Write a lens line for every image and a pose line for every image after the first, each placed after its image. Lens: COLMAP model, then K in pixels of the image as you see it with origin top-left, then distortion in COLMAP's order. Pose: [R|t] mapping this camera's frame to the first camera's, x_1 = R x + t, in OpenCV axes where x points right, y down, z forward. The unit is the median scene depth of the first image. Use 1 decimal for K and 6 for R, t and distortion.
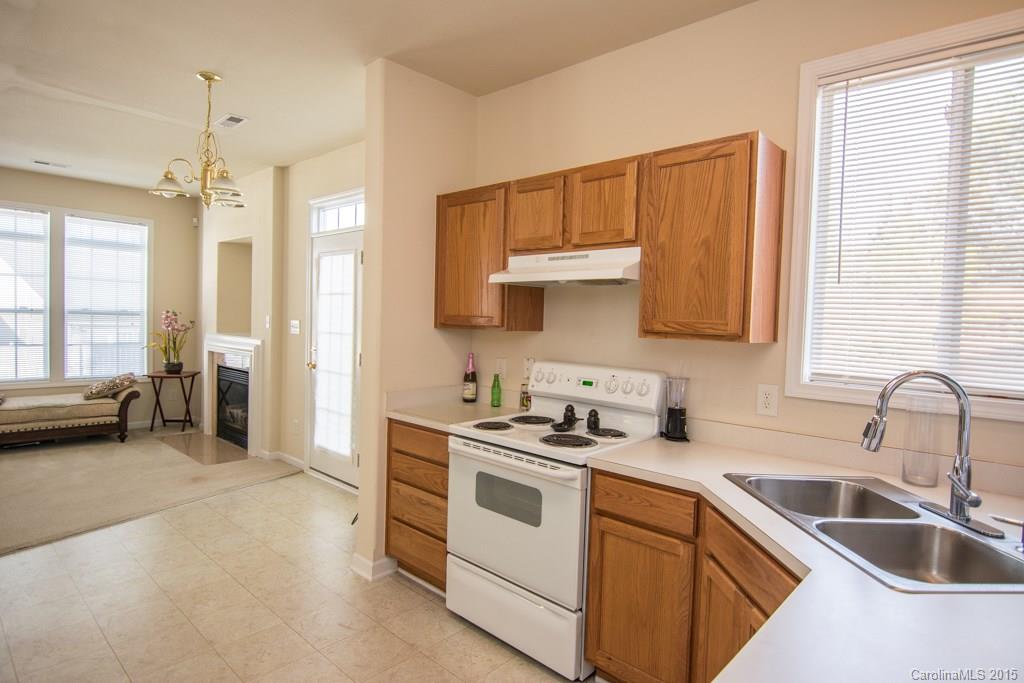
lens RADIAL K [[551.5, 0, 516.4], [0, 551.5, 339.7], [0, 0, 1]] dist [0.000254, -0.015655]
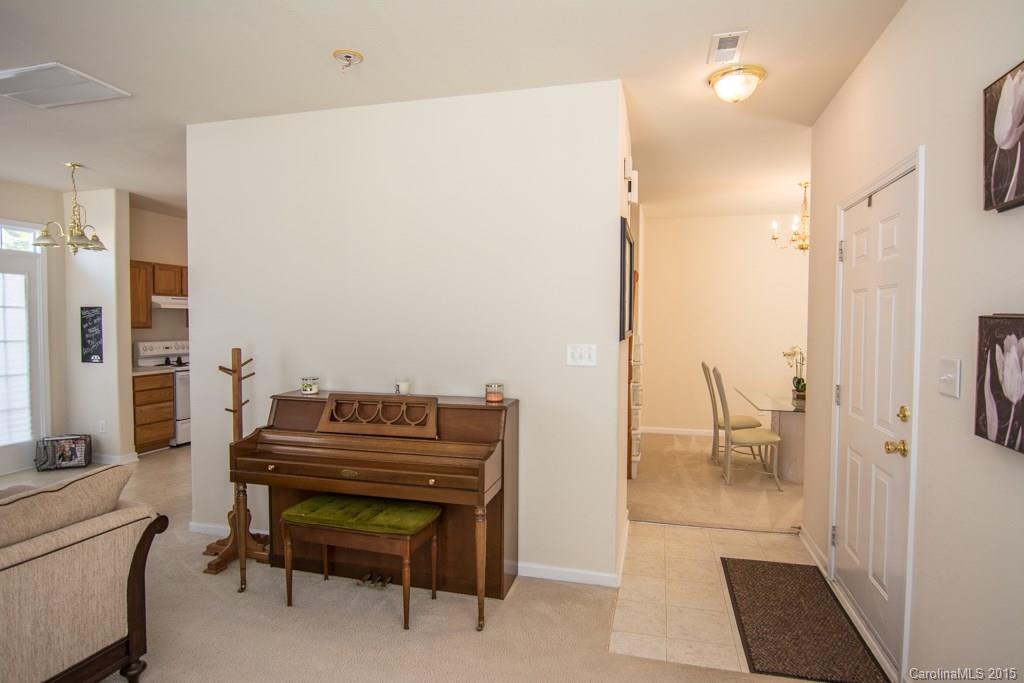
lens RADIAL K [[551.5, 0, 515.3], [0, 551.5, 341.6], [0, 0, 1]] dist [0.000254, -0.015655]
pose [[-0.462759, -0.065589, 0.884054, -2.373192], [0.013240, 0.996637, 0.080872, -0.110336], [-0.886385, 0.049129, -0.460334, 0.639232]]
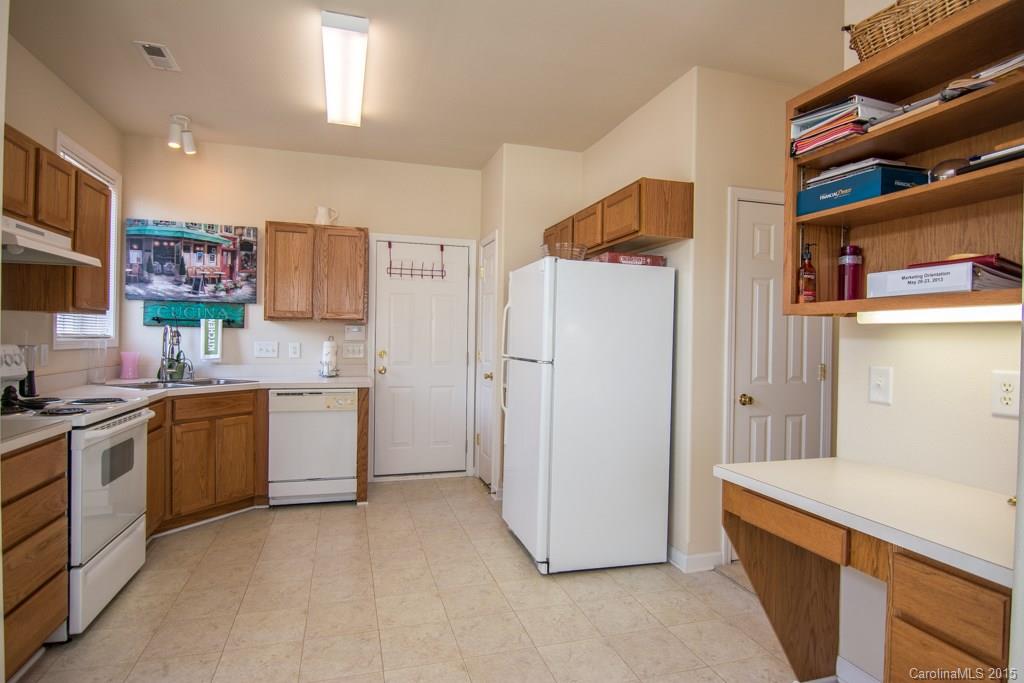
lens RADIAL K [[551.5, 0, 514.7], [0, 551.5, 341.0], [0, 0, 1]] dist [0.000254, -0.015655]
pose [[-0.858658, -0.048623, 0.510238, -0.907733], [-0.024118, 0.998220, 0.054537, -0.021945], [-0.511982, 0.034522, -0.858302, 1.113236]]
